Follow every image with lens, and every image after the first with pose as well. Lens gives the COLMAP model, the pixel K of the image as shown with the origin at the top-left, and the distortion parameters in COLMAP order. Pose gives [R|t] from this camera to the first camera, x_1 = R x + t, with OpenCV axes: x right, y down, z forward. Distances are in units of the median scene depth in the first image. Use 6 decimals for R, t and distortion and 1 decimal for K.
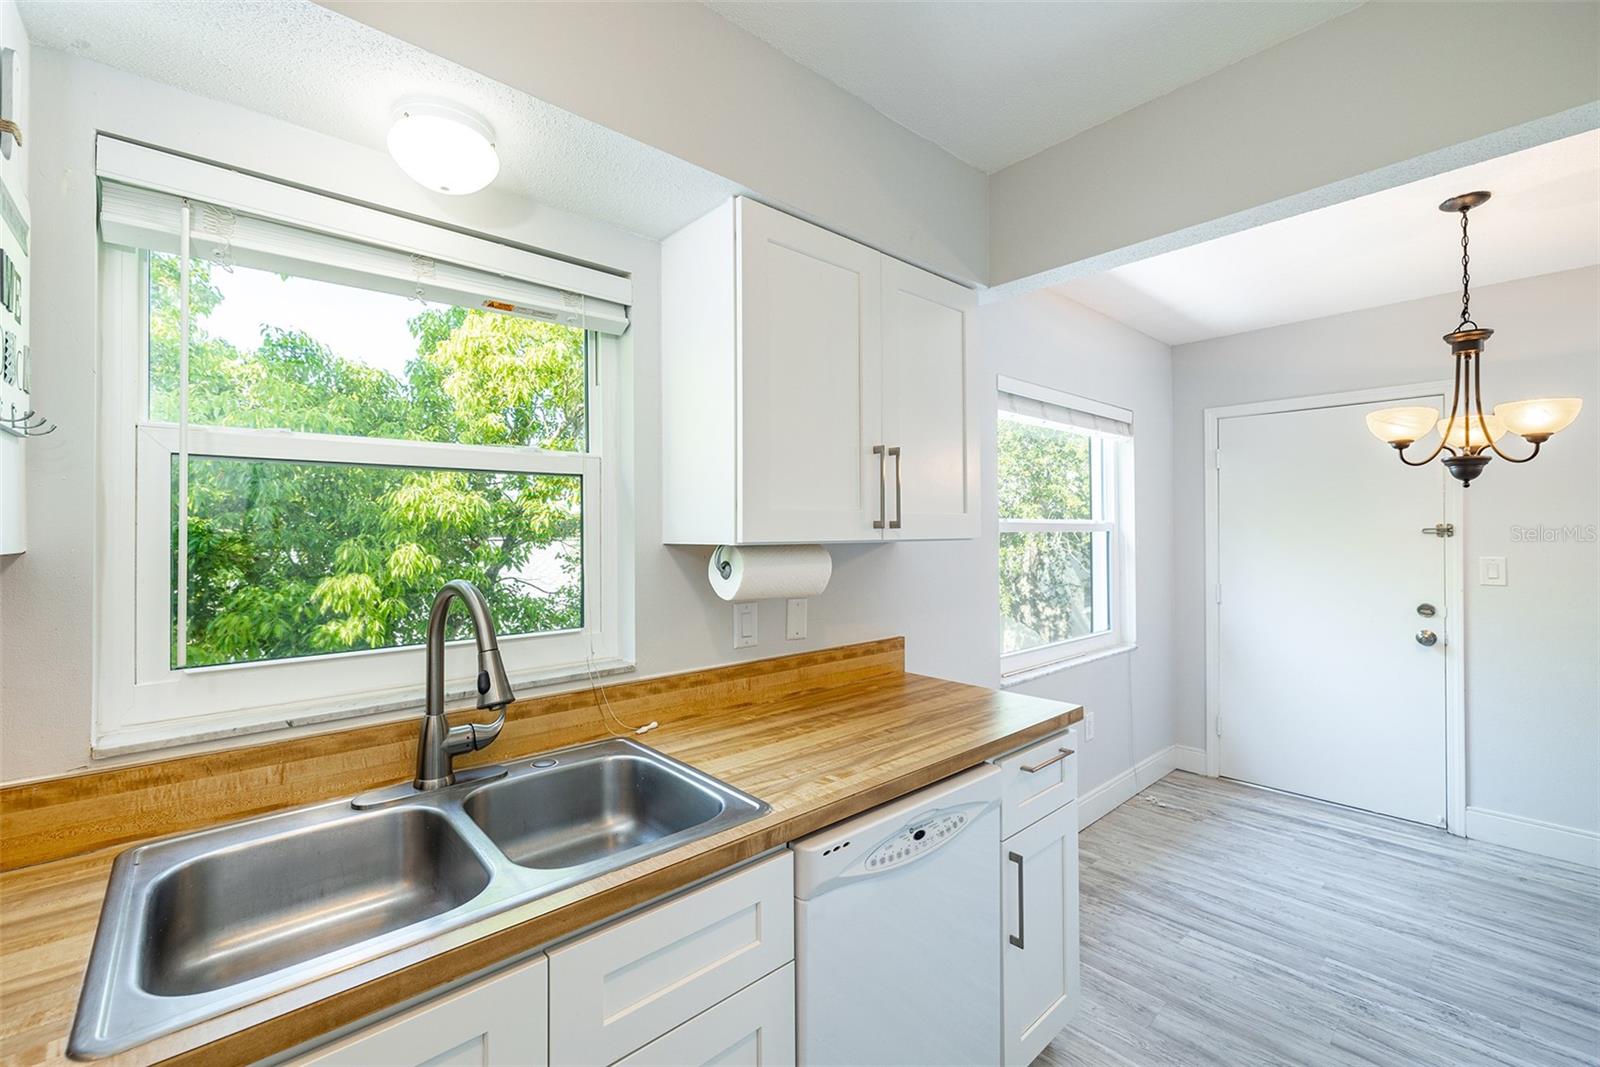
lens RADIAL K [[673.5, 0, 799.0], [0, 673.5, 525.1], [0, 0, 1]] dist [-0.000598, -0.000043]
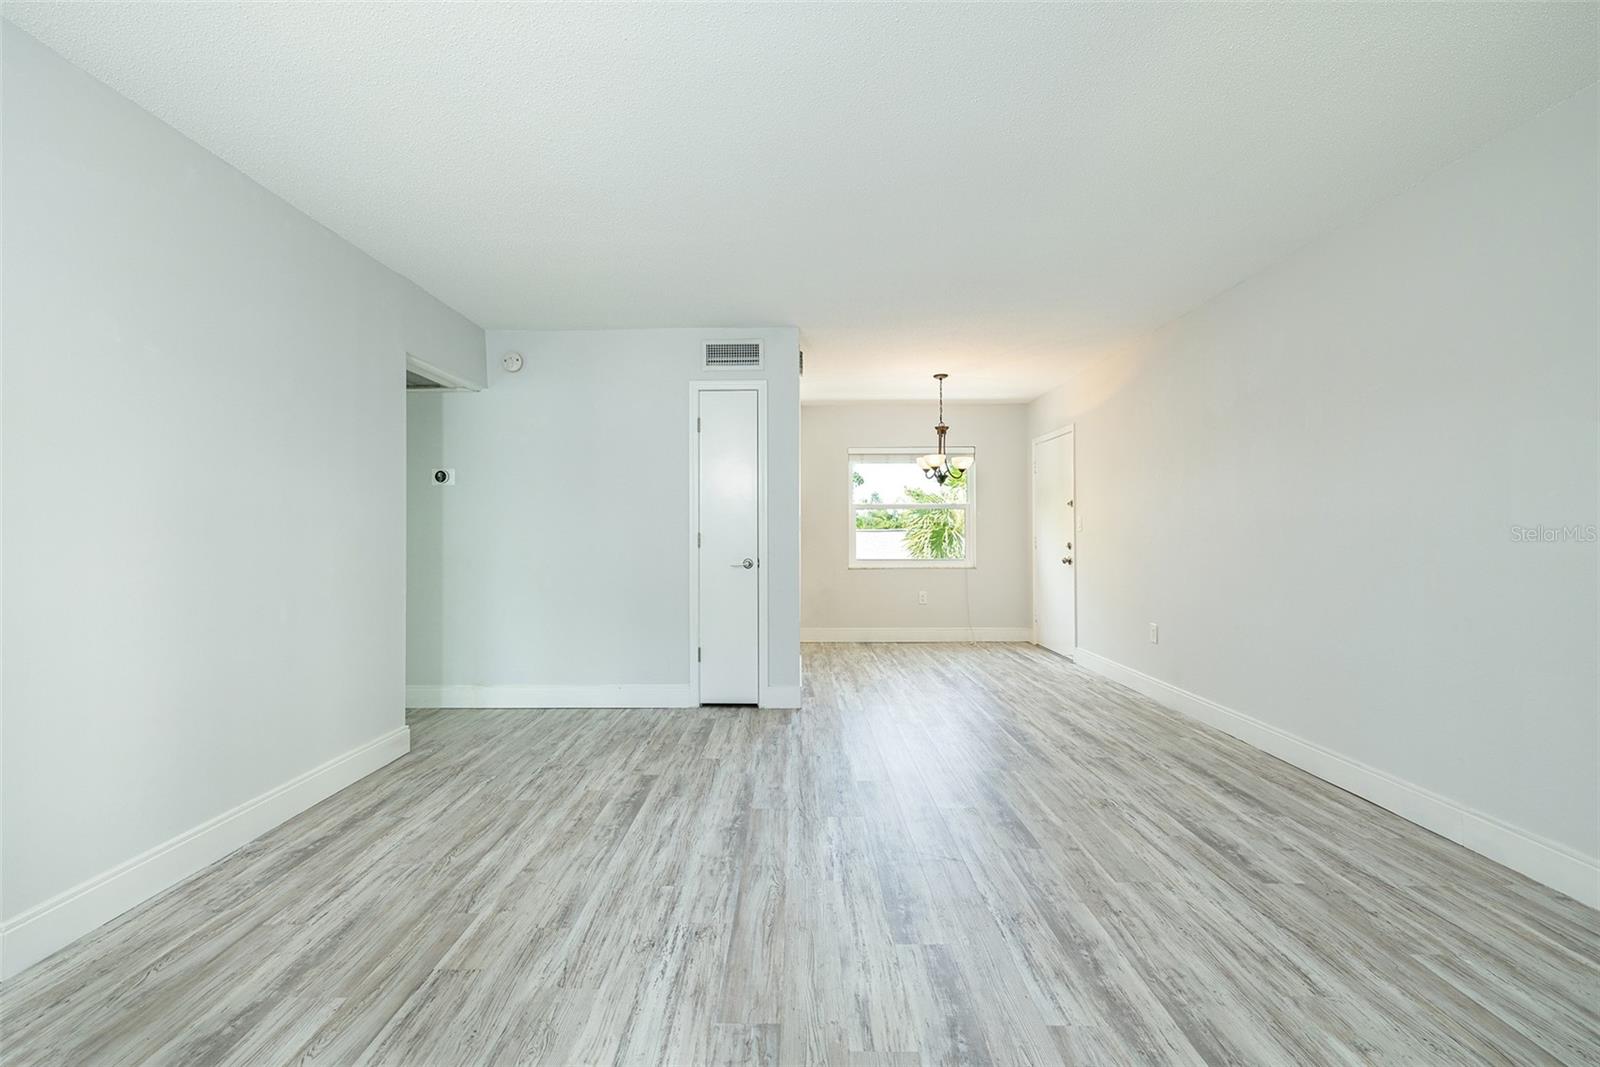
lens RADIAL K [[673.5, 0, 785.8], [0, 673.5, 534.2], [0, 0, 1]] dist [-0.000598, -0.000043]
pose [[0.736444, 0.004814, -0.676481, 3.319814], [0.004212, 0.999923, 0.011702, 0.139881], [0.676485, -0.011467, 0.736367, -1.912596]]
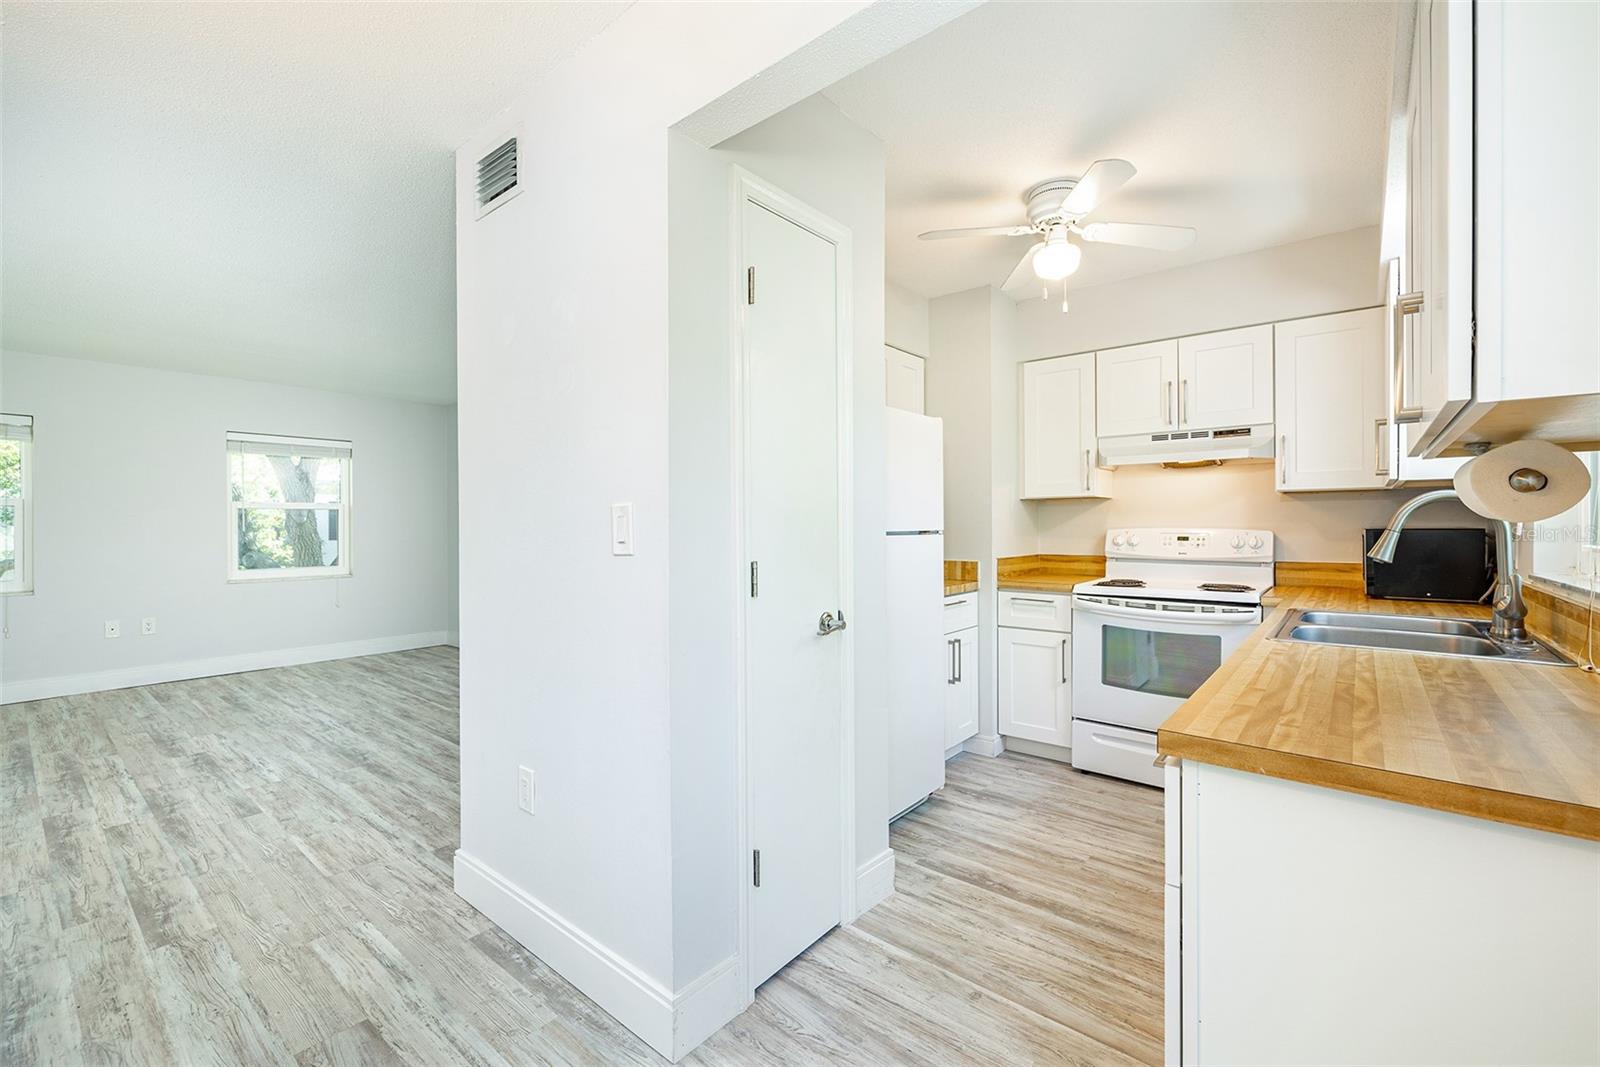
lens RADIAL K [[673.5, 0, 796.6], [0, 673.5, 524.7], [0, 0, 1]] dist [-0.000598, -0.000043]
pose [[-0.988237, 0.009969, -0.152603, 0.928687], [0.010841, 0.999929, -0.004879, 0.124323], [0.152544, -0.006476, -0.988276, 1.789835]]
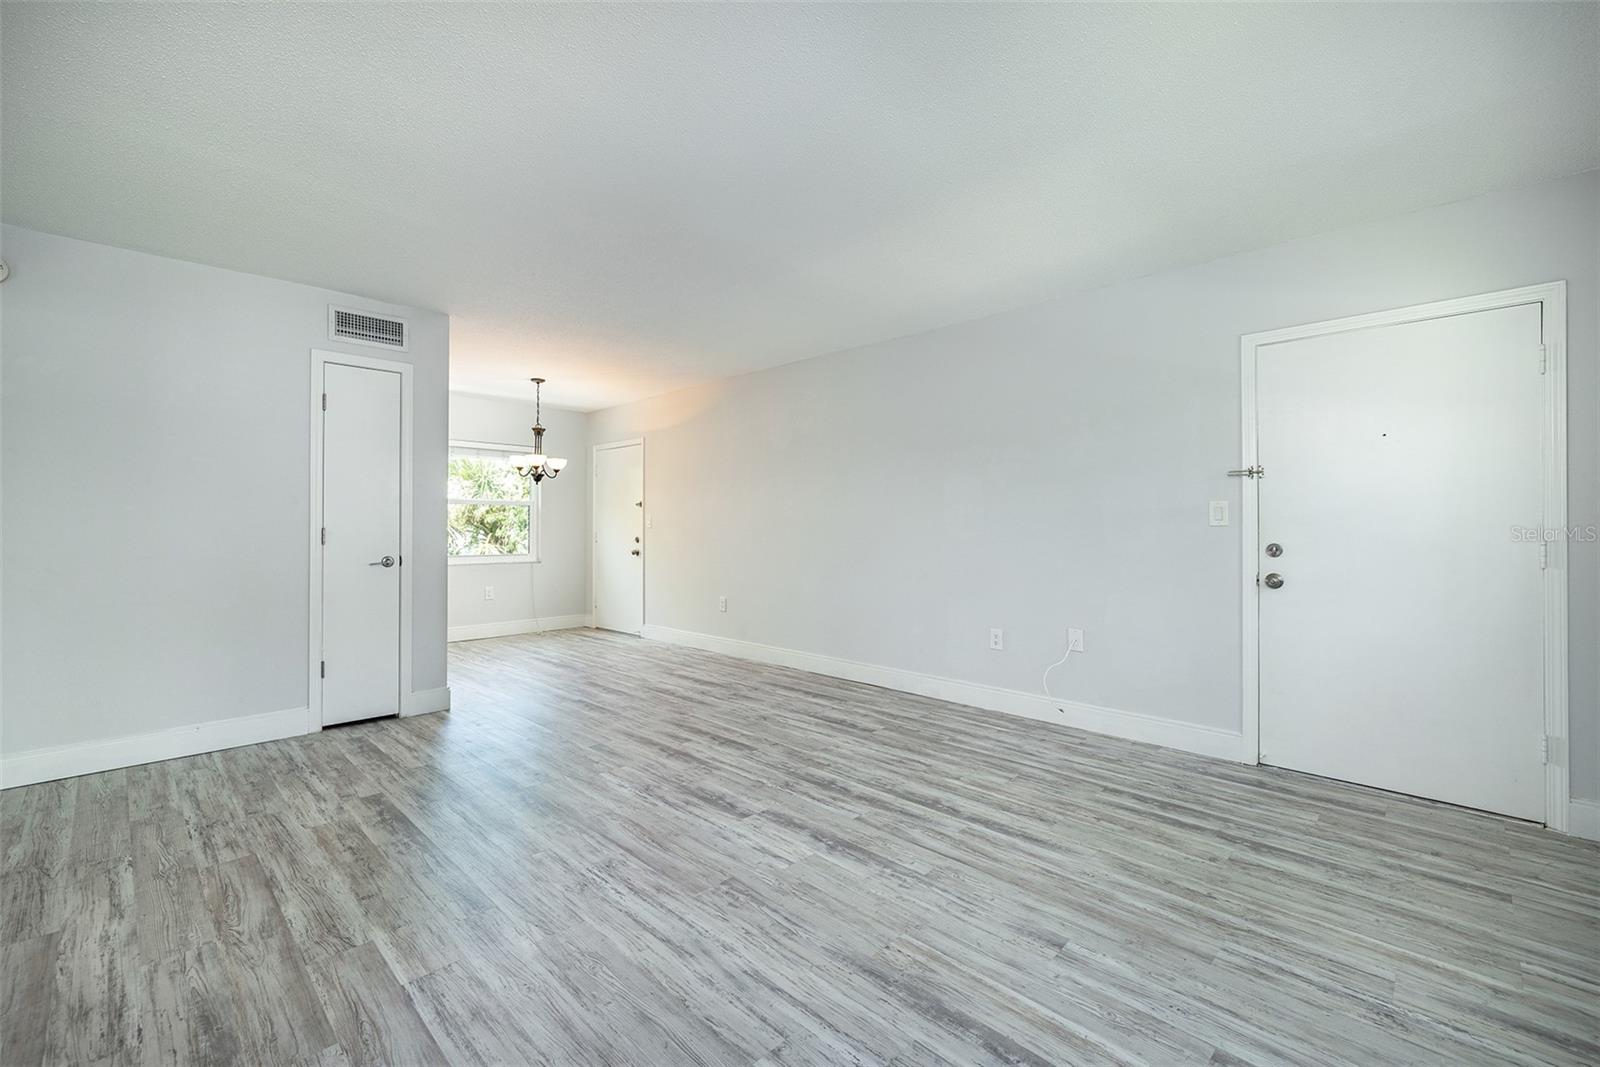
lens RADIAL K [[673.5, 0, 791.0], [0, 673.5, 525.6], [0, 0, 1]] dist [-0.000598, -0.000043]
pose [[0.997977, 0.006143, 0.063273, 2.657494], [-0.006335, 0.999976, 0.002836, 0.142487], [-0.063254, -0.003231, 0.997992, -2.608275]]
